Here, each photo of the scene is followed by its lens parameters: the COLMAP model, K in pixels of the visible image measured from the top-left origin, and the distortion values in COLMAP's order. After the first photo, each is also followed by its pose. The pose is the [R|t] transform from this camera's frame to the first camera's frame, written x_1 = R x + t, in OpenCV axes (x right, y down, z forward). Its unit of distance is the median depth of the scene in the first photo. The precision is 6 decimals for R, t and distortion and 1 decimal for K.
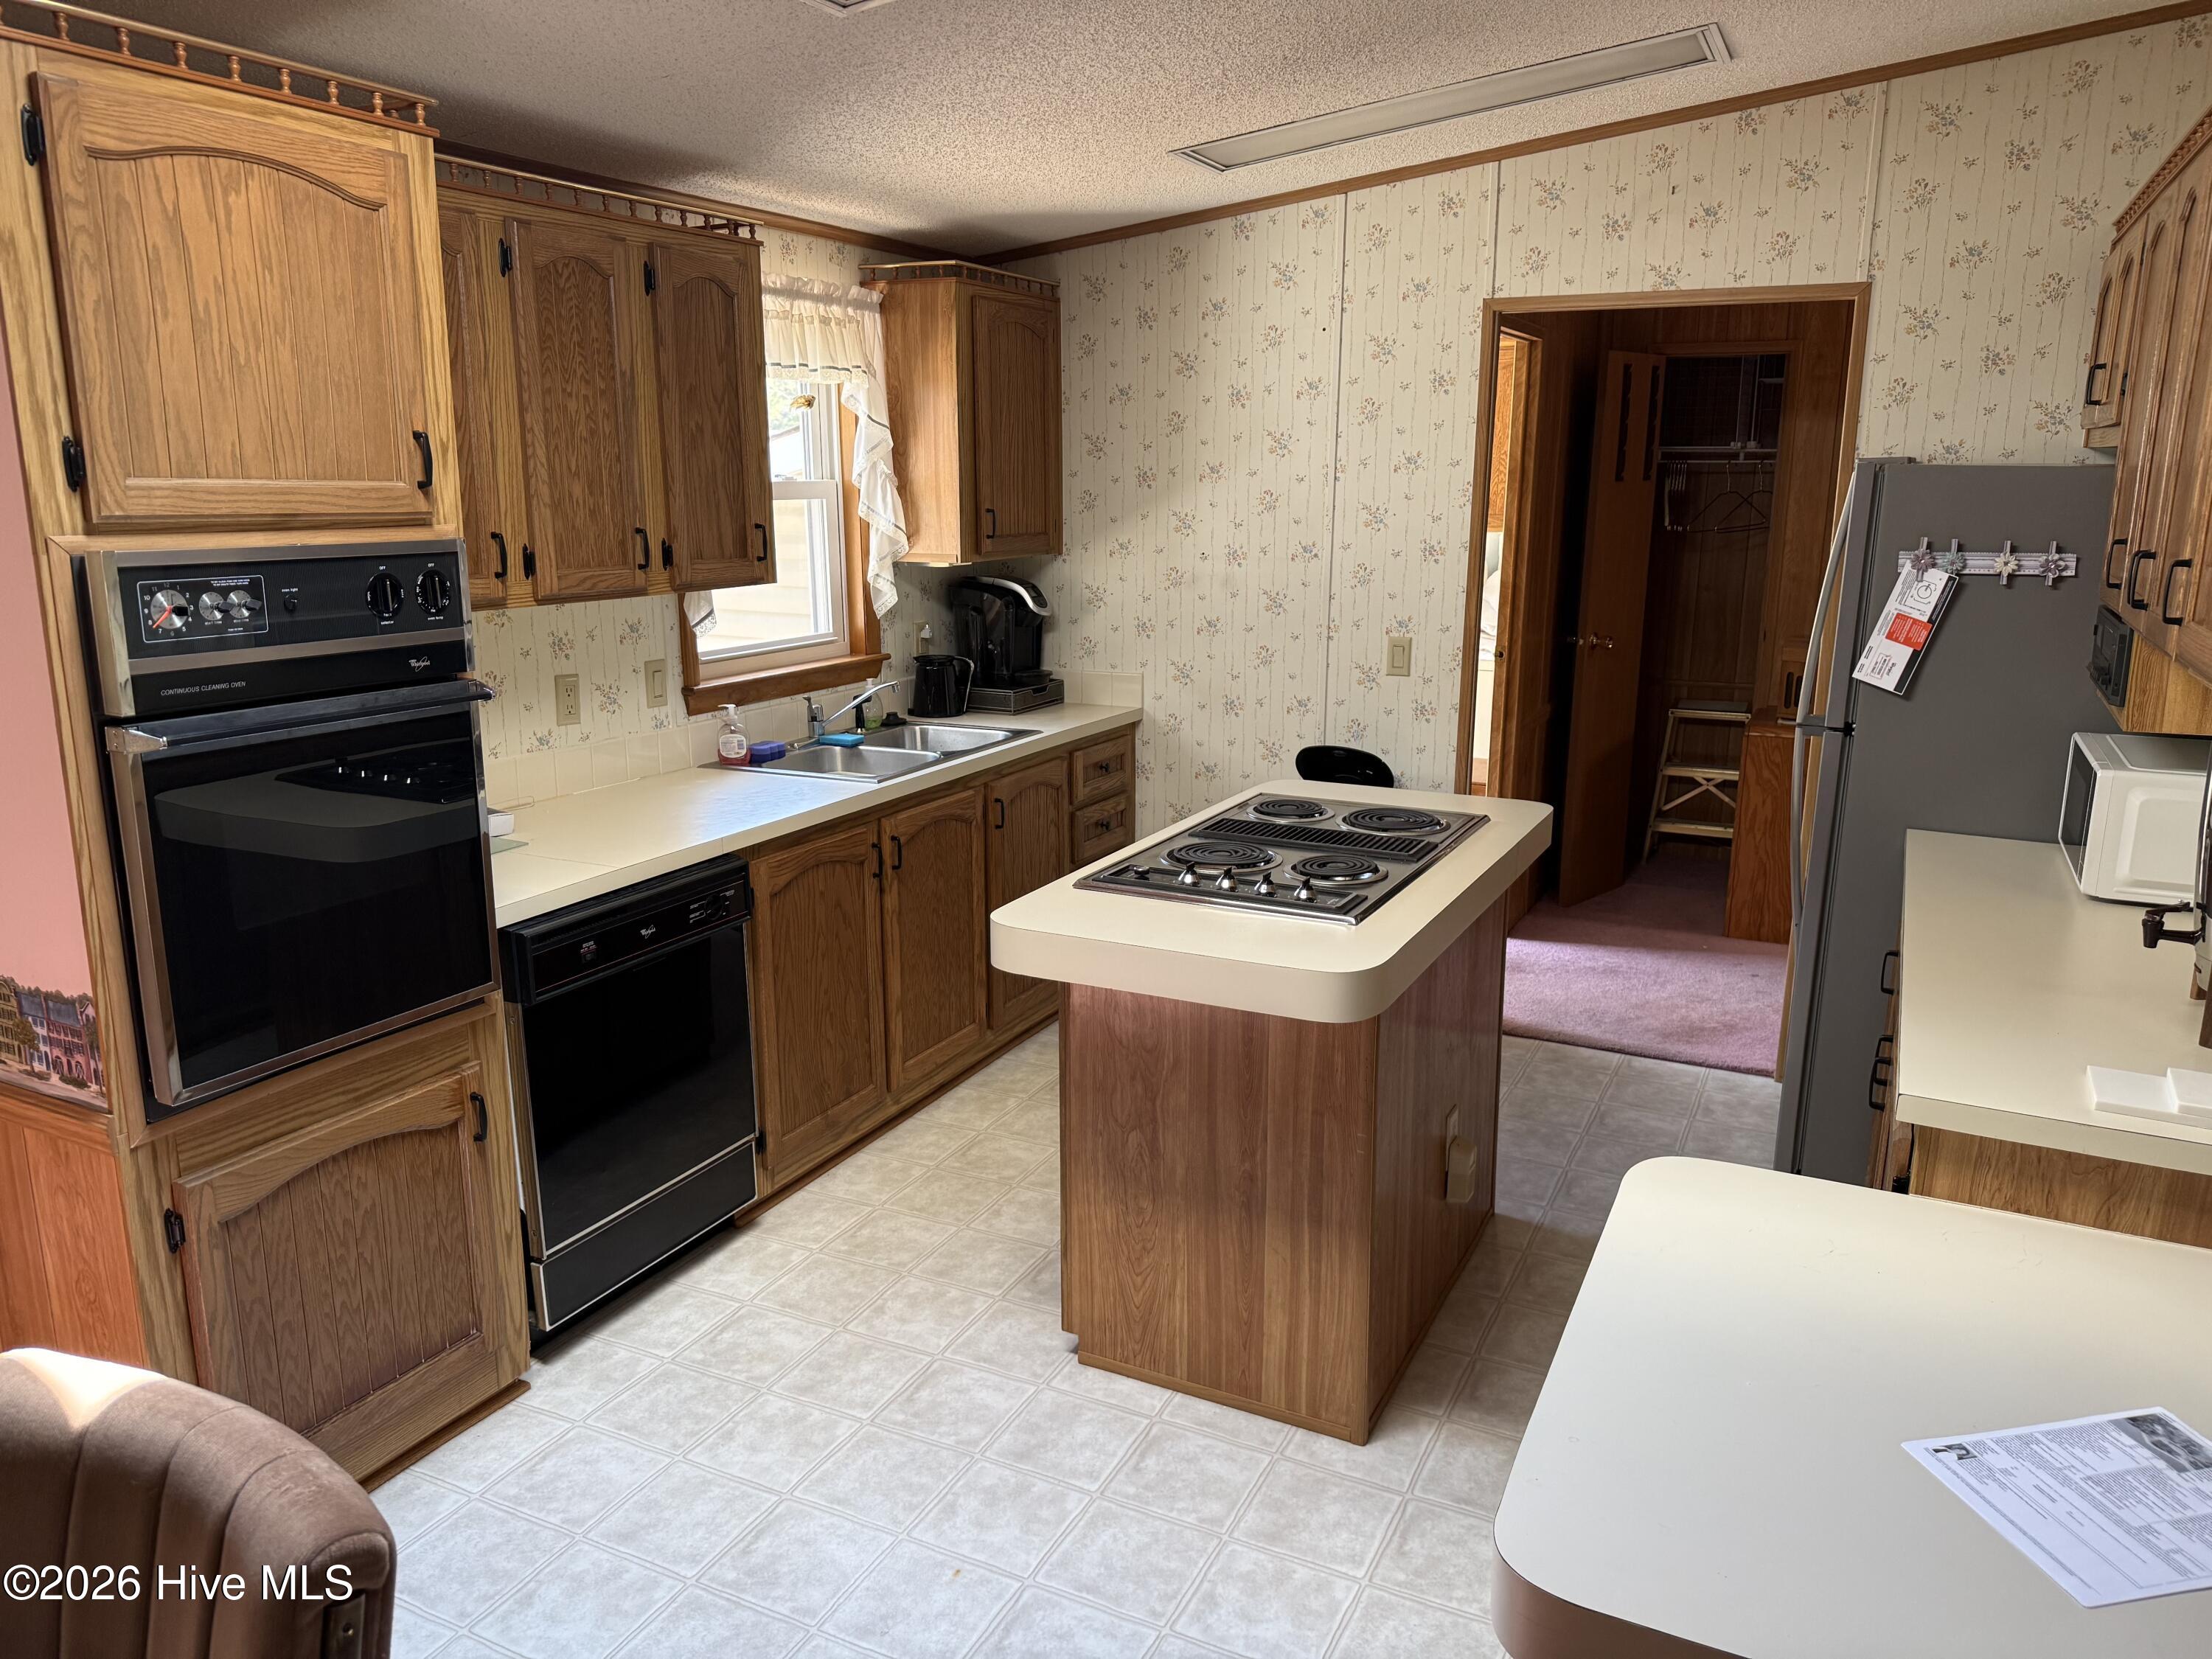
lens RADIAL K [[1550.0, 0, 1103.1], [0, 1550.0, 861.1], [0, 0, 1]] dist [0.104680, -0.208156]
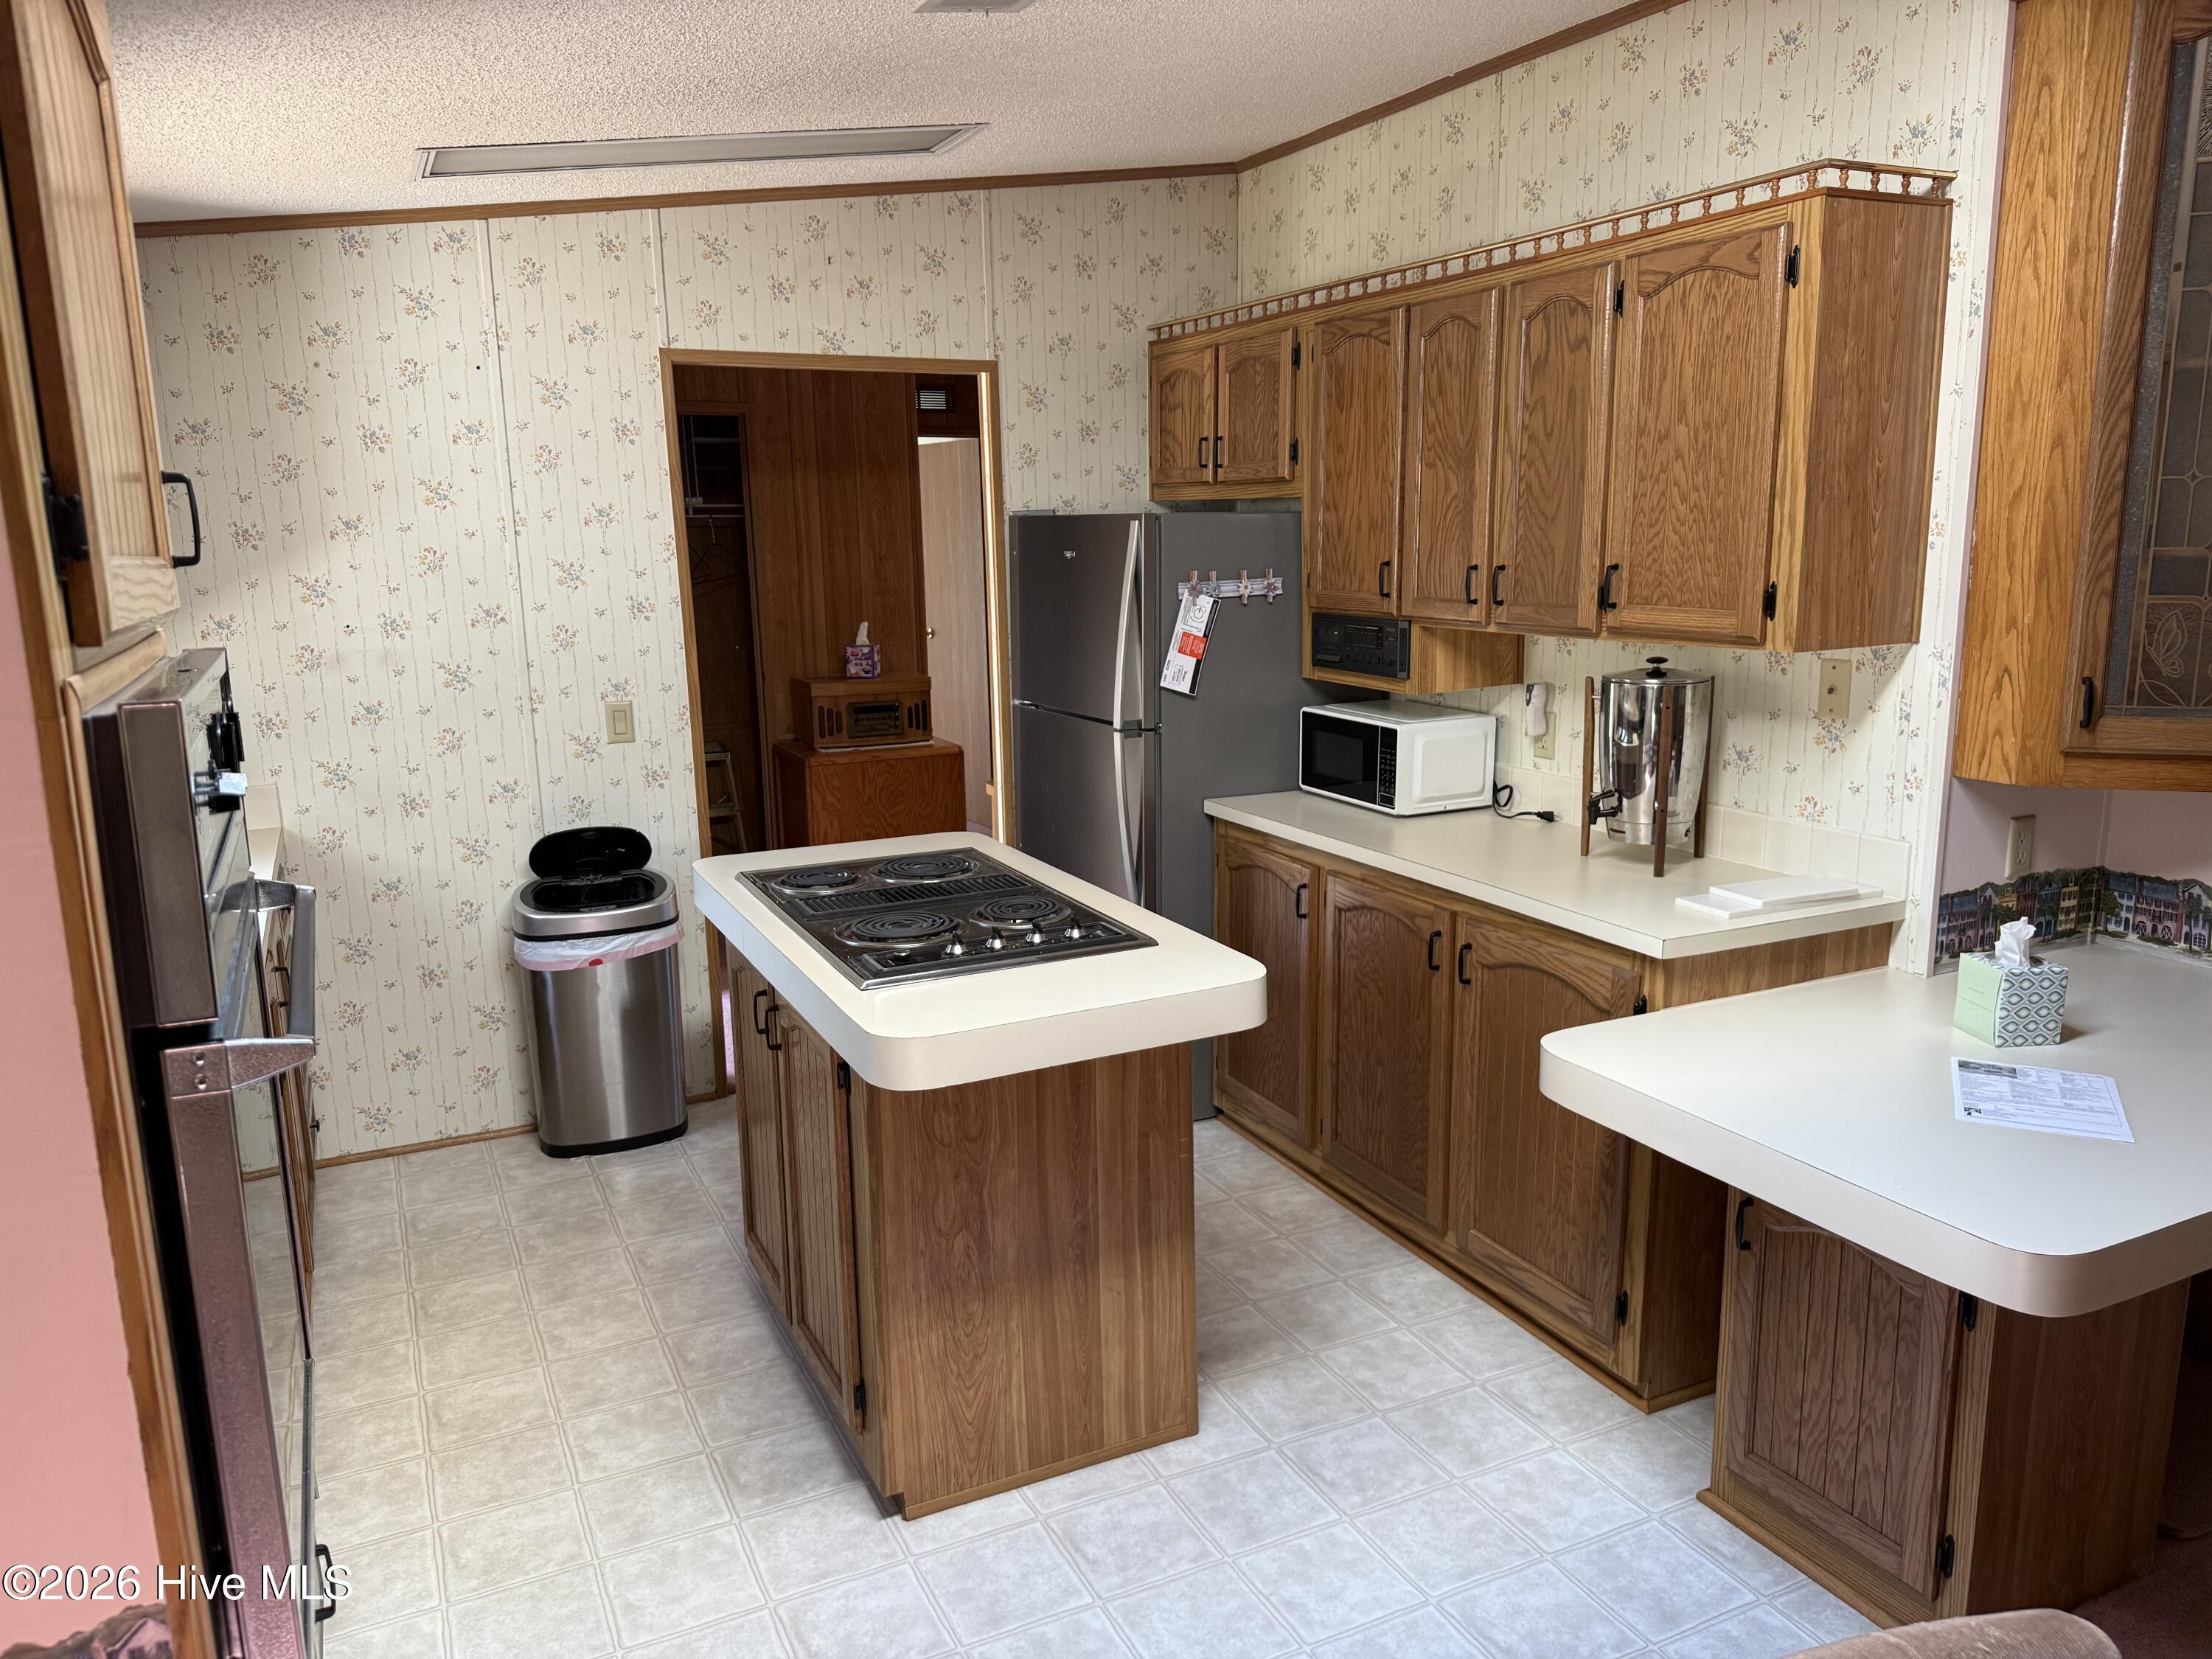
lens RADIAL K [[1526.6, 0, 1117.5], [0, 1526.6, 868.6], [0, 0, 1]] dist [0.125595, -0.294855]
pose [[0.592975, -0.184920, 0.783700, -0.527643], [0.209080, 0.975250, 0.071920, -0.072183], [-0.777603, 0.121209, 0.616962, 0.305883]]
